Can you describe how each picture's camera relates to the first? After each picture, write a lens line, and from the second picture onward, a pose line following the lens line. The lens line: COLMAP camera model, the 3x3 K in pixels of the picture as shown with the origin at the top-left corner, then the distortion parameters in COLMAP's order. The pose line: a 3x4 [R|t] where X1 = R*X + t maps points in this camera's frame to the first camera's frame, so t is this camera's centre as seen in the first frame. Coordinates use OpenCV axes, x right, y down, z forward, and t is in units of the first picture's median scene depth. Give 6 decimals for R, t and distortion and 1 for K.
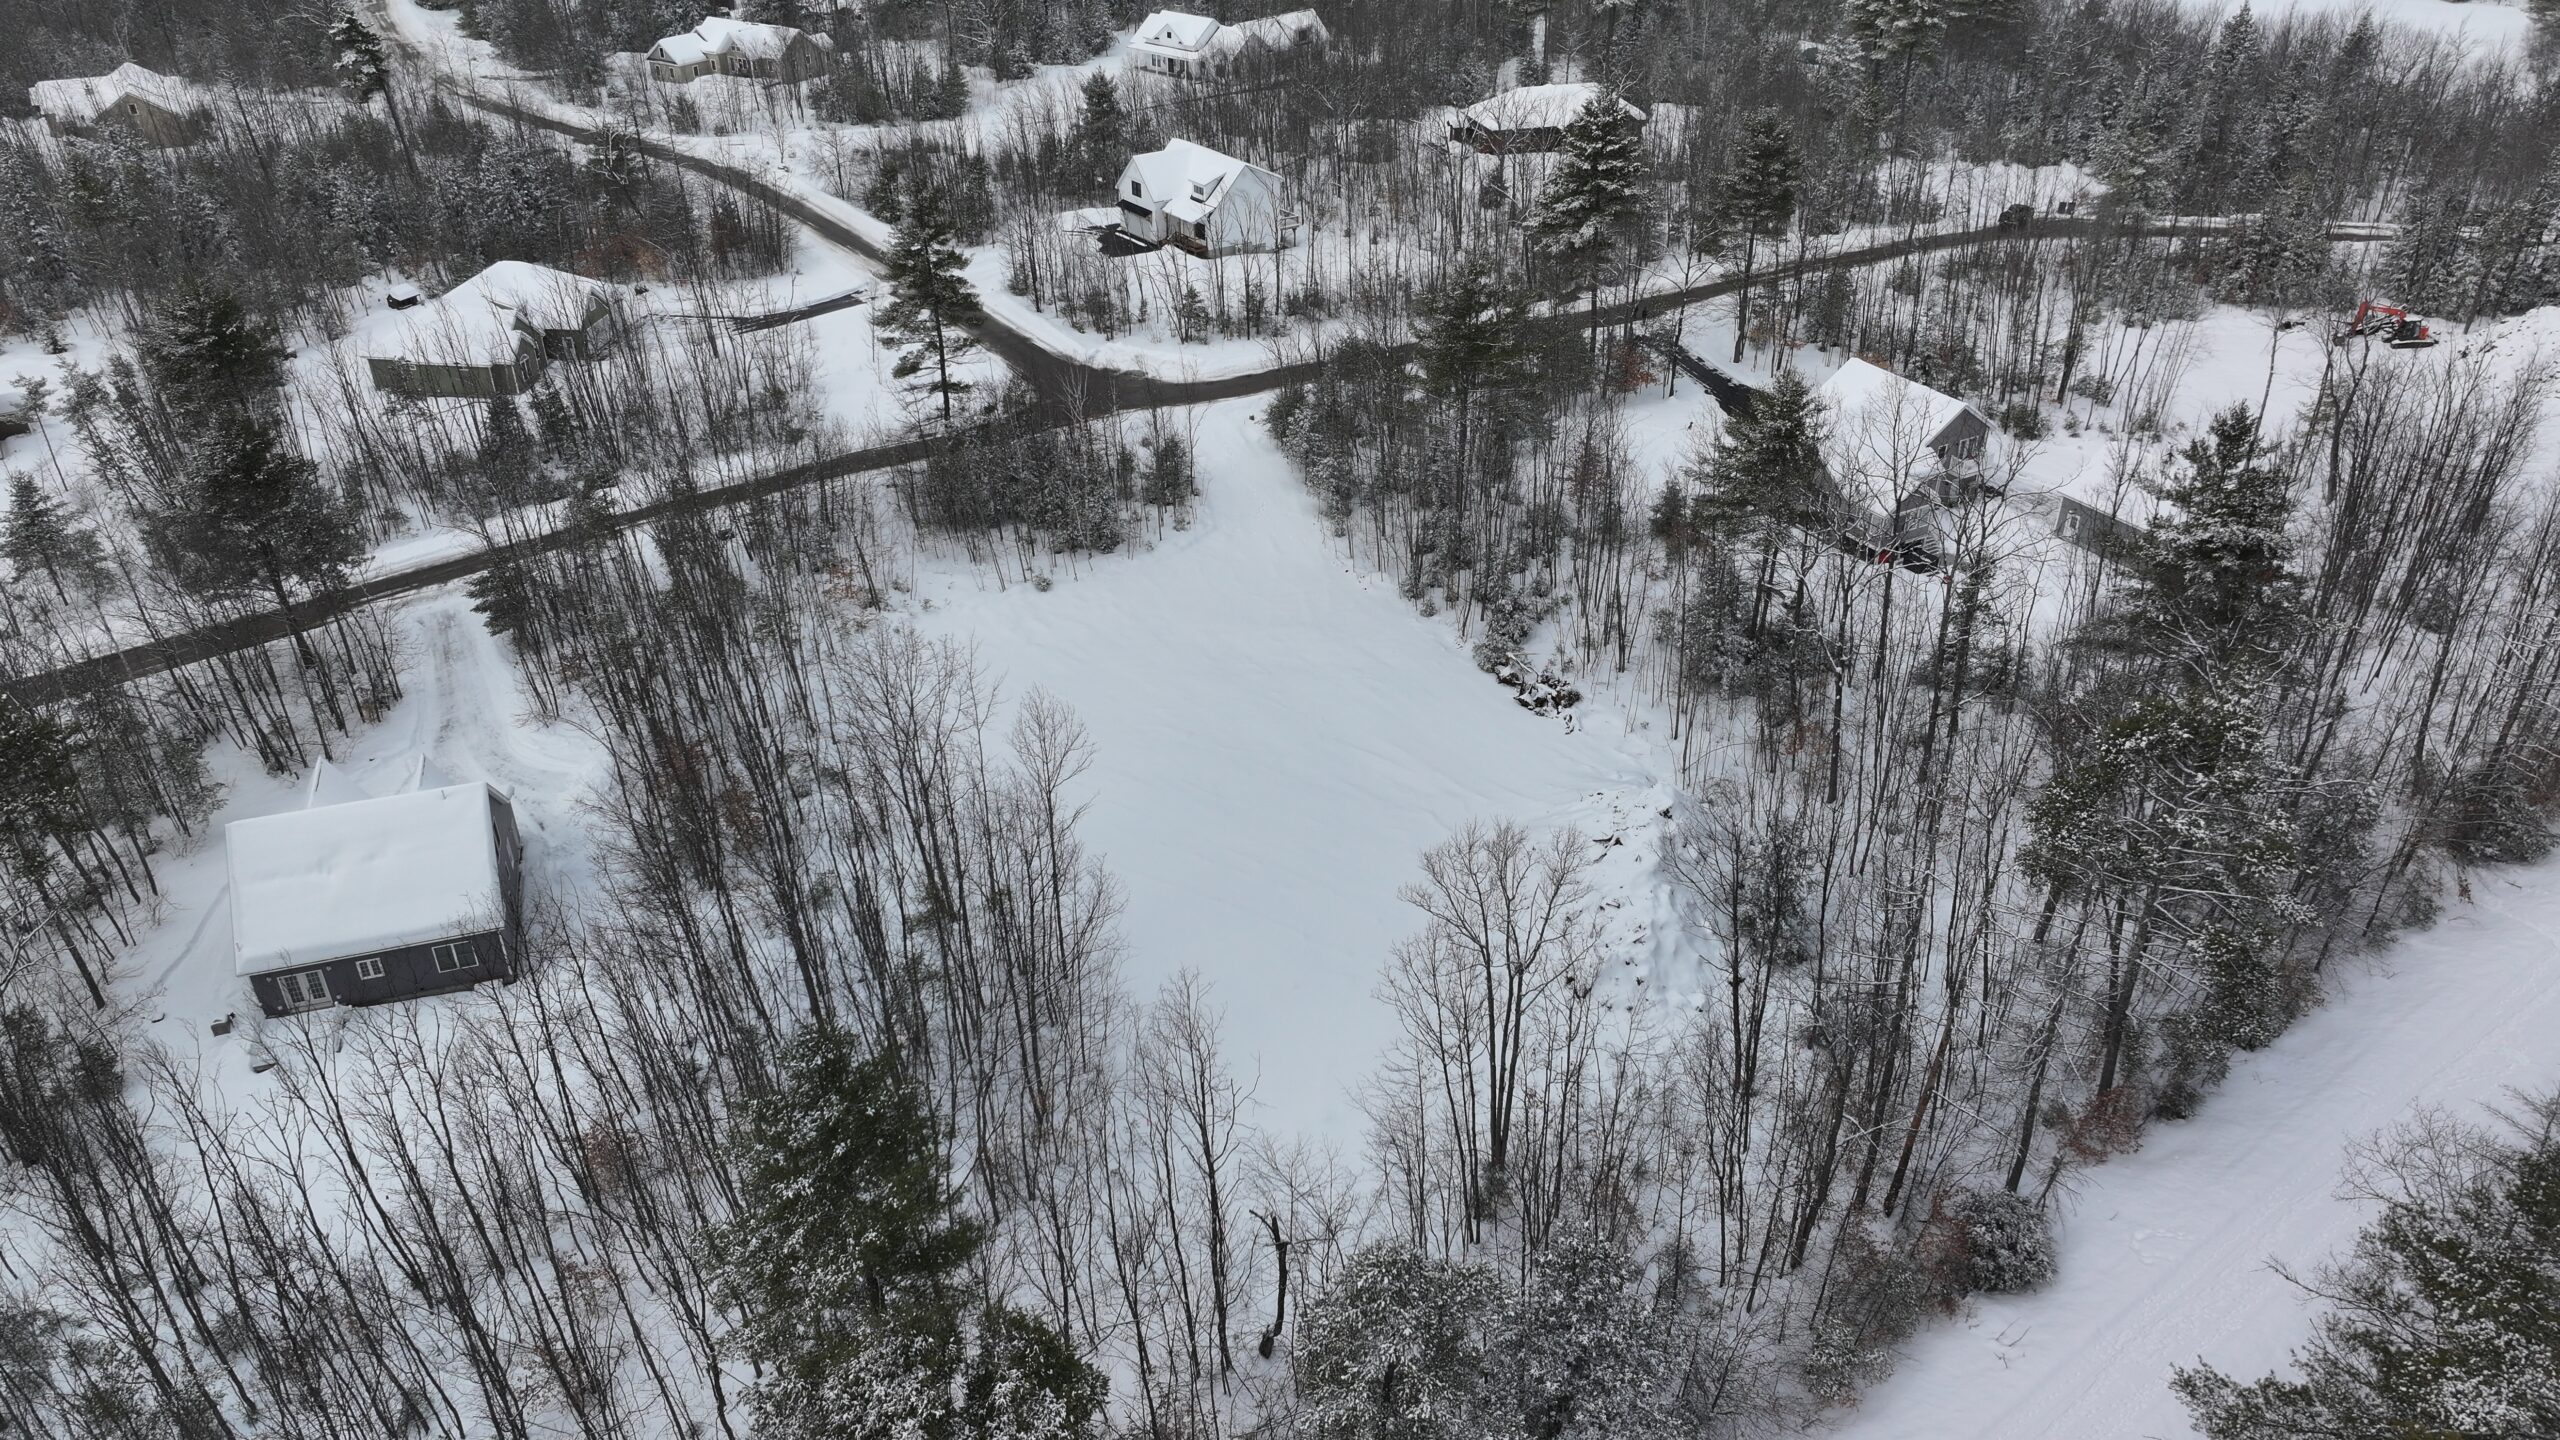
lens RADIAL K [[1793.5, 0, 1283.7], [0, 1793.5, 698.5], [0, 0, 1]] dist [-0.006628, 0.020201]
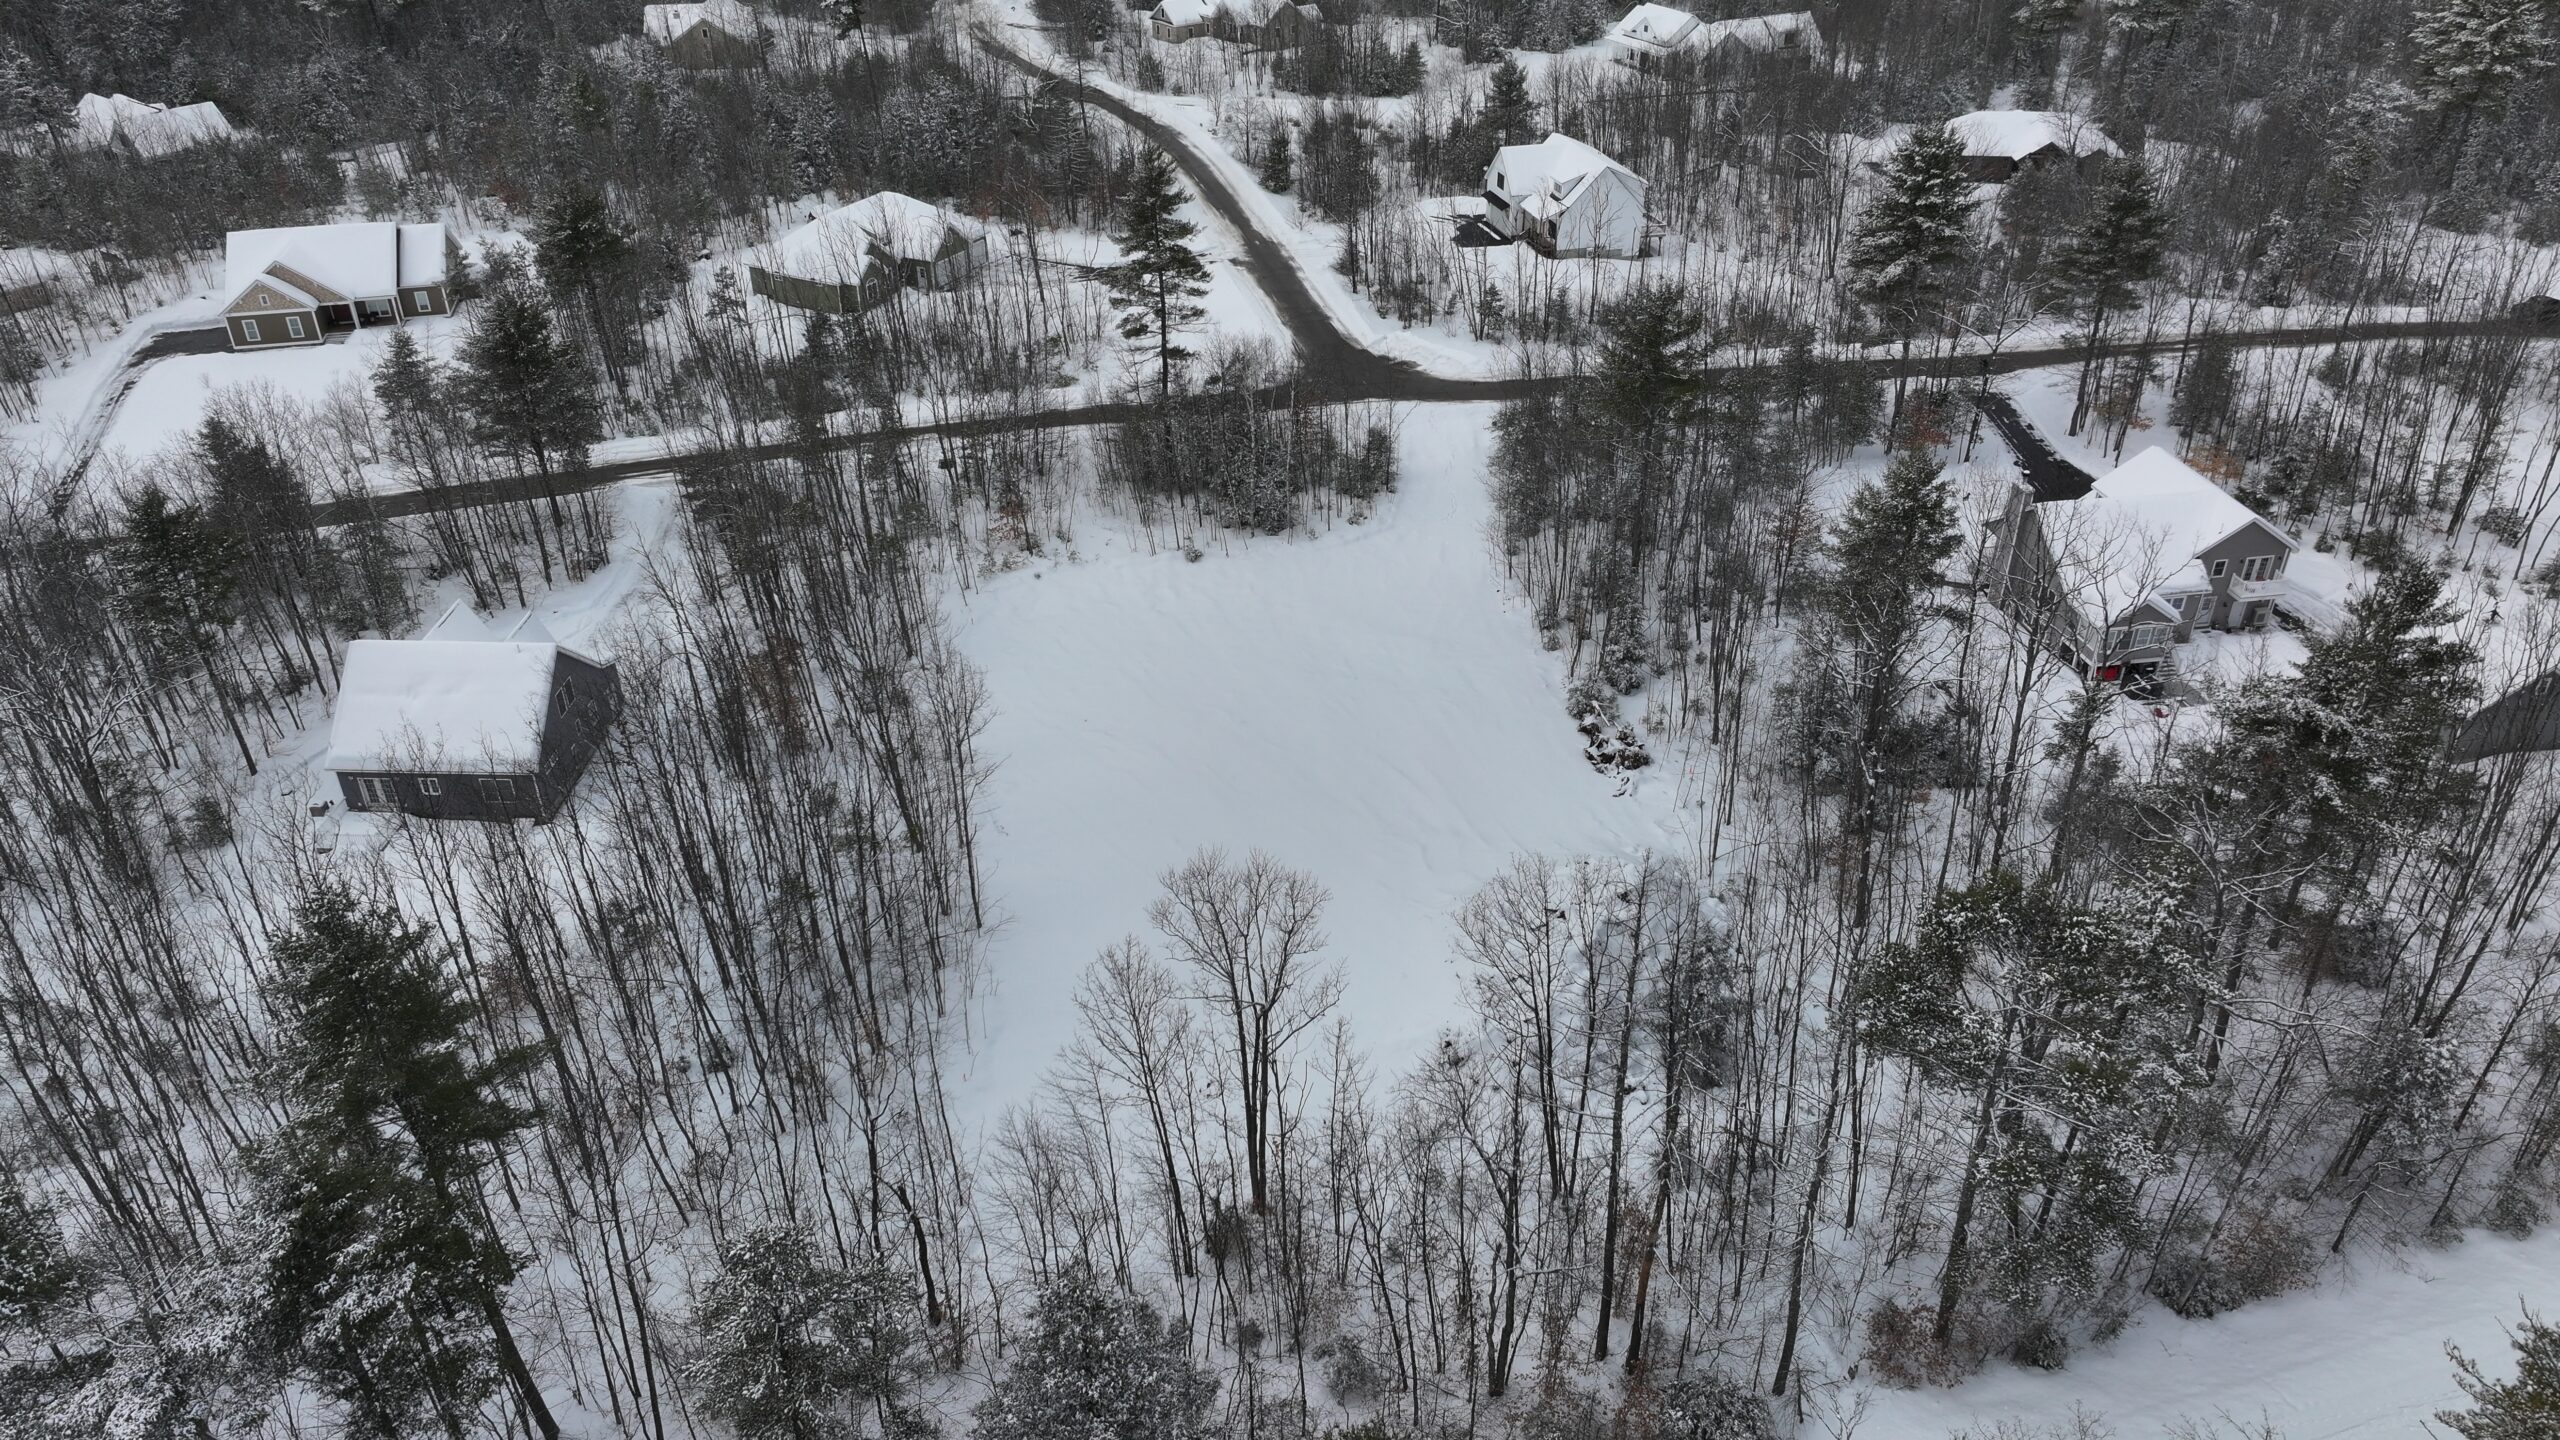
lens RADIAL K [[1793.5, 0, 1283.7], [0, 1793.5, 698.5], [0, 0, 1]] dist [-0.006628, 0.020201]
pose [[0.937361, 0.178982, -0.298865, 0.189159], [-0.176321, 0.983671, 0.036080, -0.024001], [0.300443, 0.018876, 0.953613, 0.038577]]
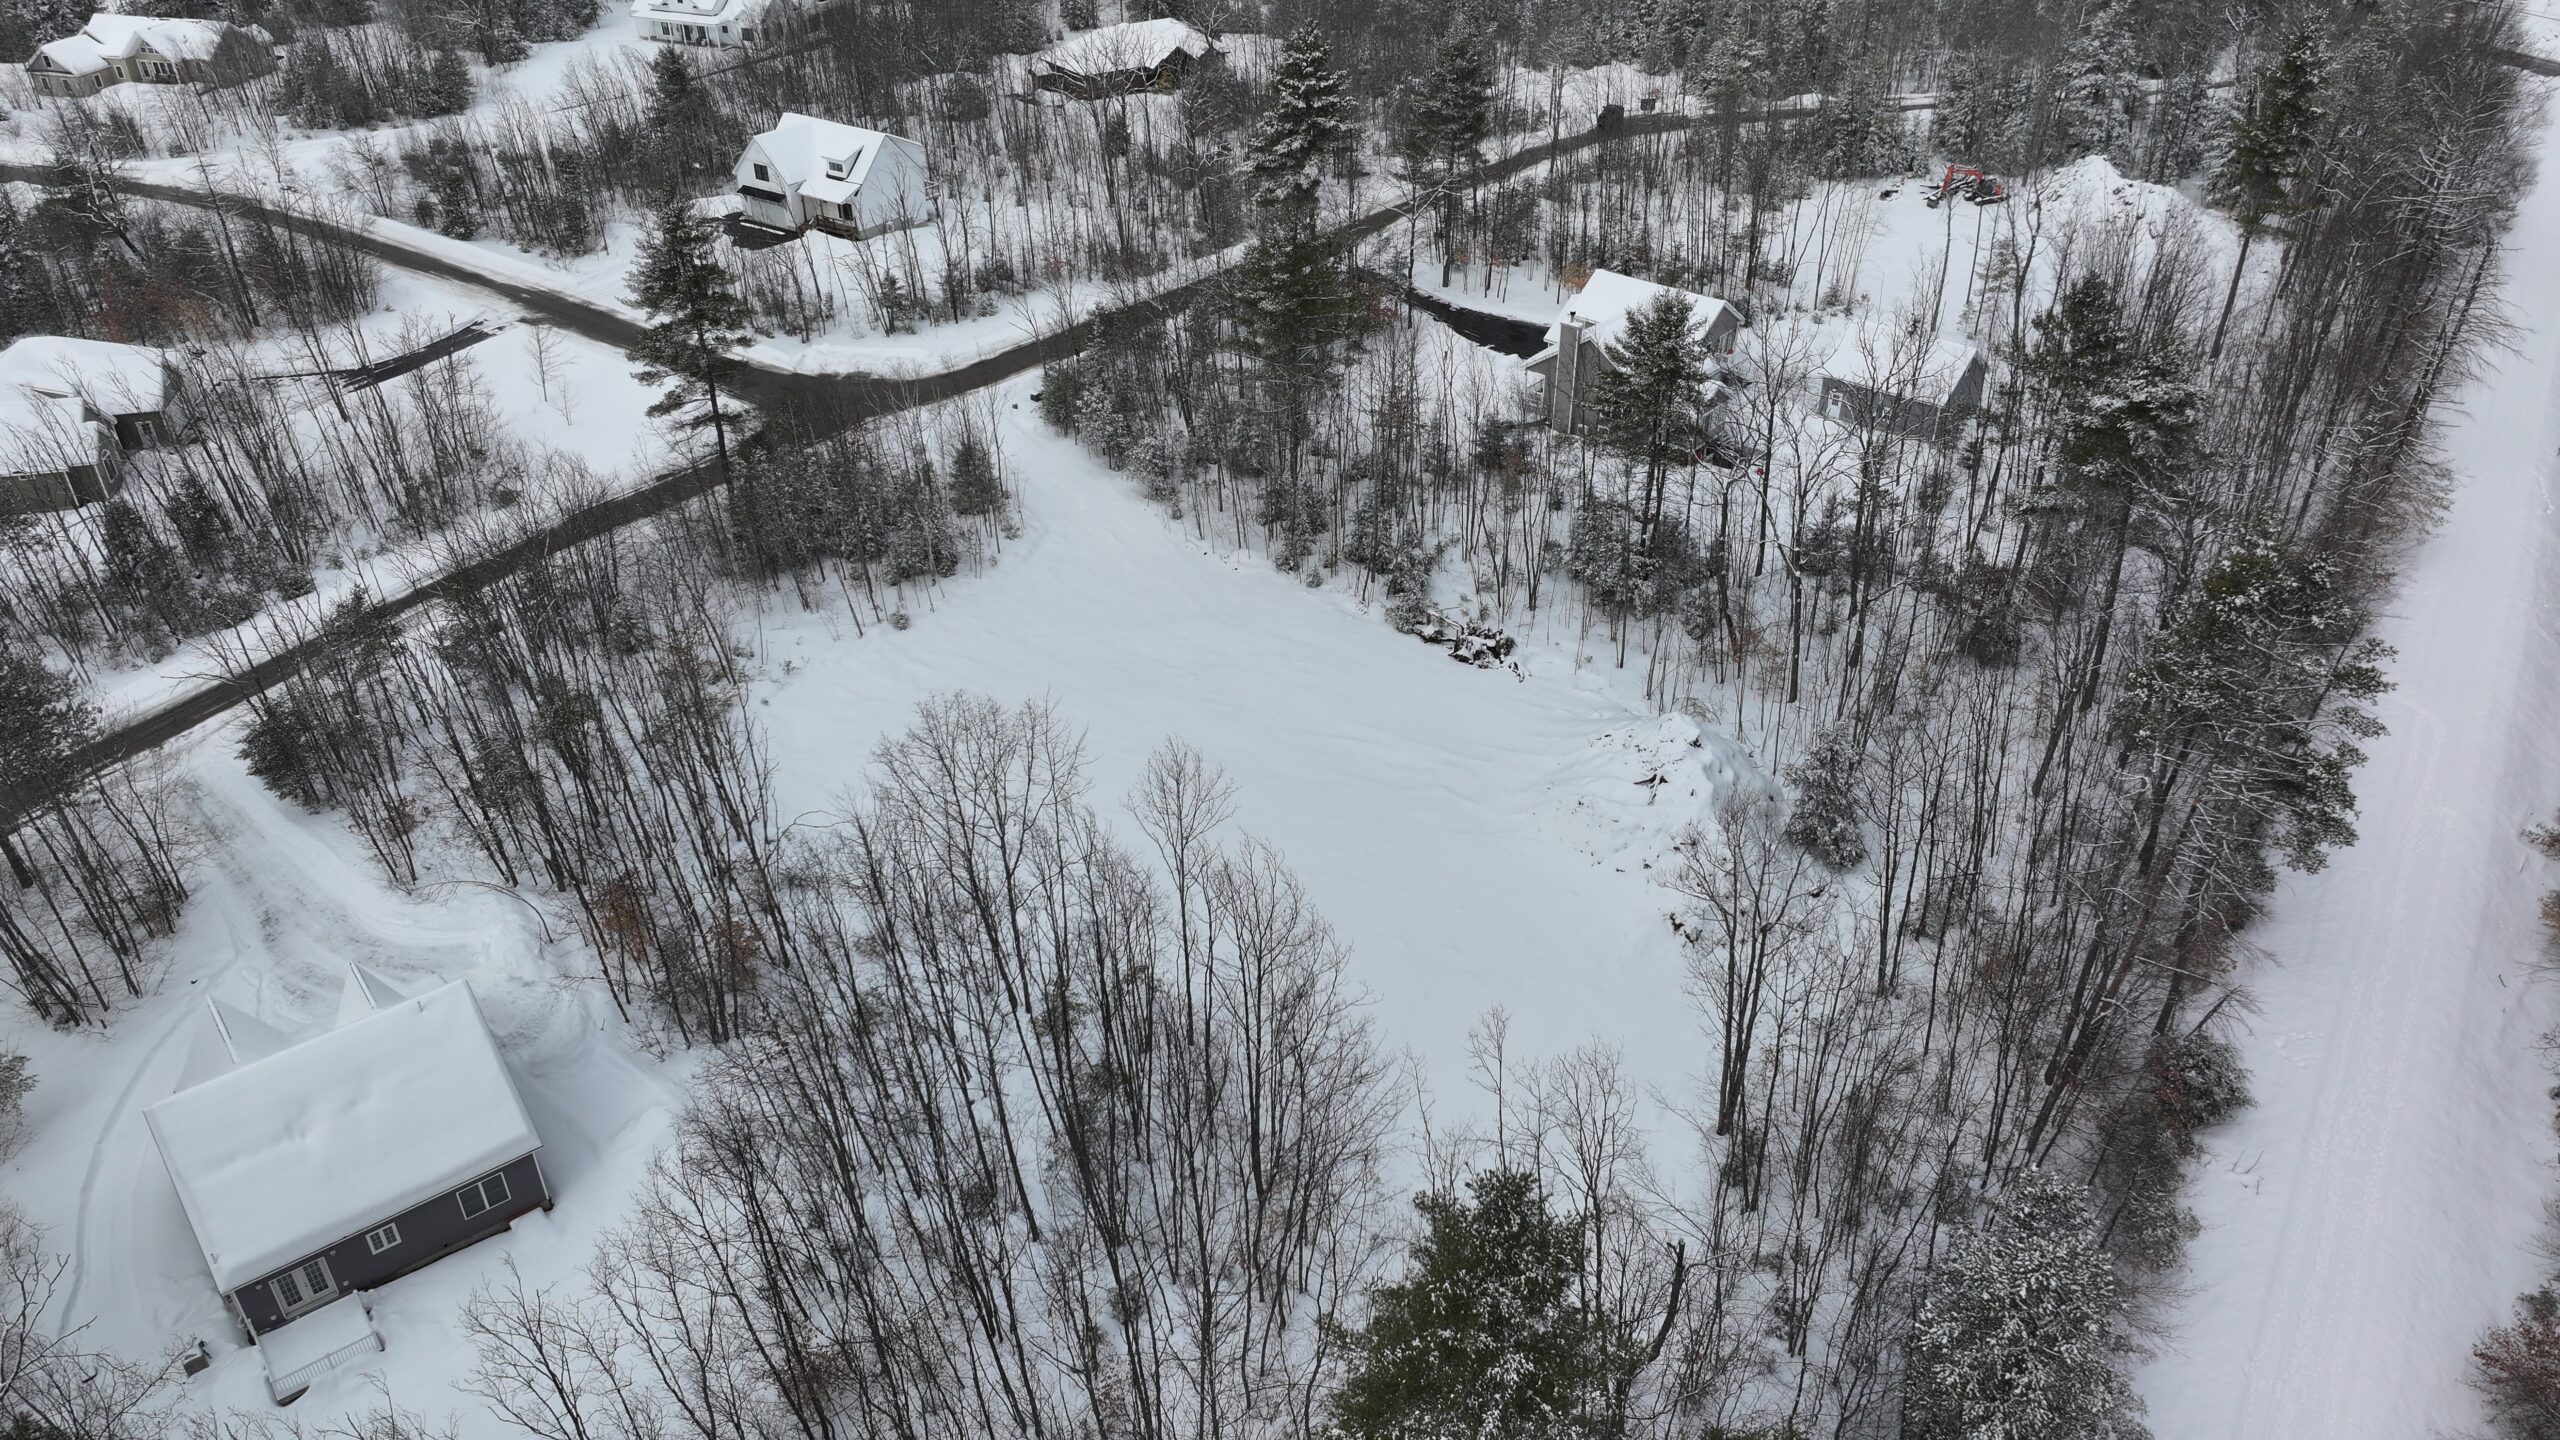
lens RADIAL K [[1793.5, 0, 1283.7], [0, 1793.5, 698.5], [0, 0, 1]] dist [-0.006628, 0.020201]
pose [[0.940626, -0.182310, 0.286331, -0.177788], [0.172767, 0.983226, 0.058472, -0.036642], [-0.292188, -0.005532, 0.956345, 0.064161]]
